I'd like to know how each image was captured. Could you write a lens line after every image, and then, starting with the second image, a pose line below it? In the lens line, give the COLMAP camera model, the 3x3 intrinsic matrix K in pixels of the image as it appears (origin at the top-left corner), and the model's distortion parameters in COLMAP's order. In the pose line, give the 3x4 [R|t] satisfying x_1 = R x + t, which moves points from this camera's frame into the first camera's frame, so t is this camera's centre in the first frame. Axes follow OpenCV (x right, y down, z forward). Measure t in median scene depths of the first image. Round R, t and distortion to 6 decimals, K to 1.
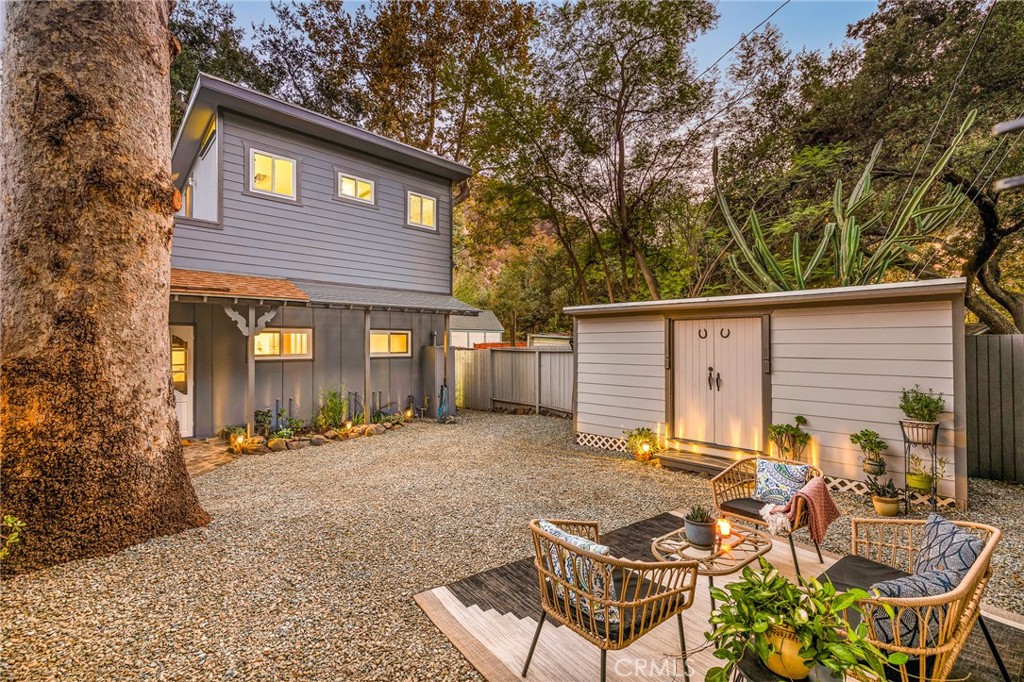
lens RADIAL K [[430.2, 0, 506.6], [0, 430.2, 339.3], [0, 0, 1]] dist [0.004593, 0.000240]
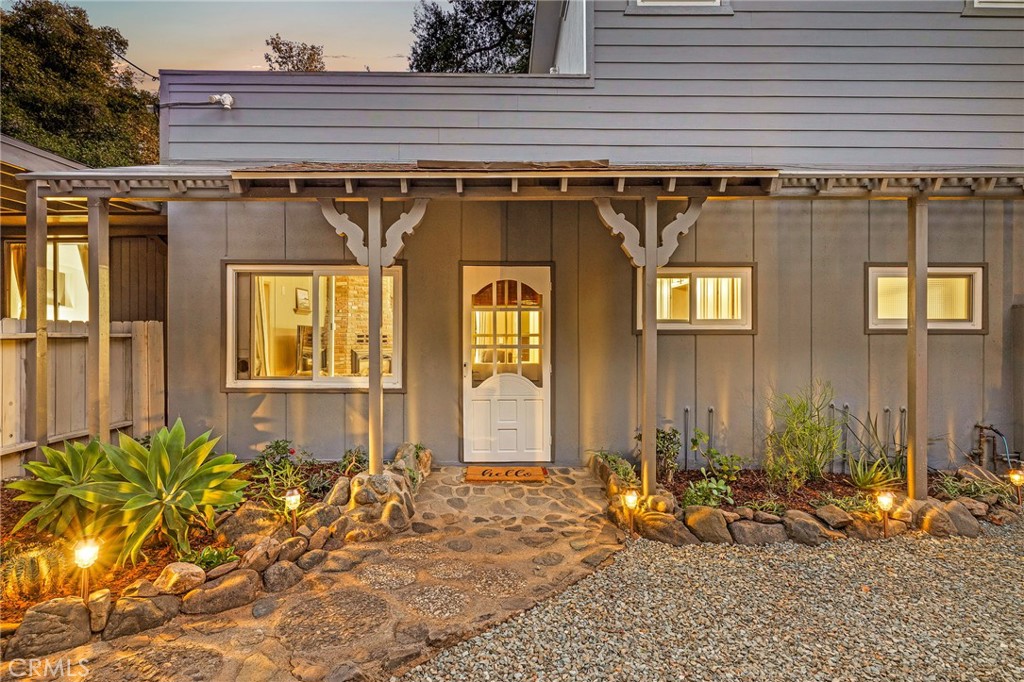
lens RADIAL K [[470.4, 0, 508.2], [0, 470.4, 341.6], [0, 0, 1]] dist [-0.005551, -0.000545]
pose [[0.728354, 0.005804, -0.685176, -0.333145], [0.006817, 0.999853, 0.015716, 0.055527], [0.685167, -0.016117, 0.728208, 0.495598]]
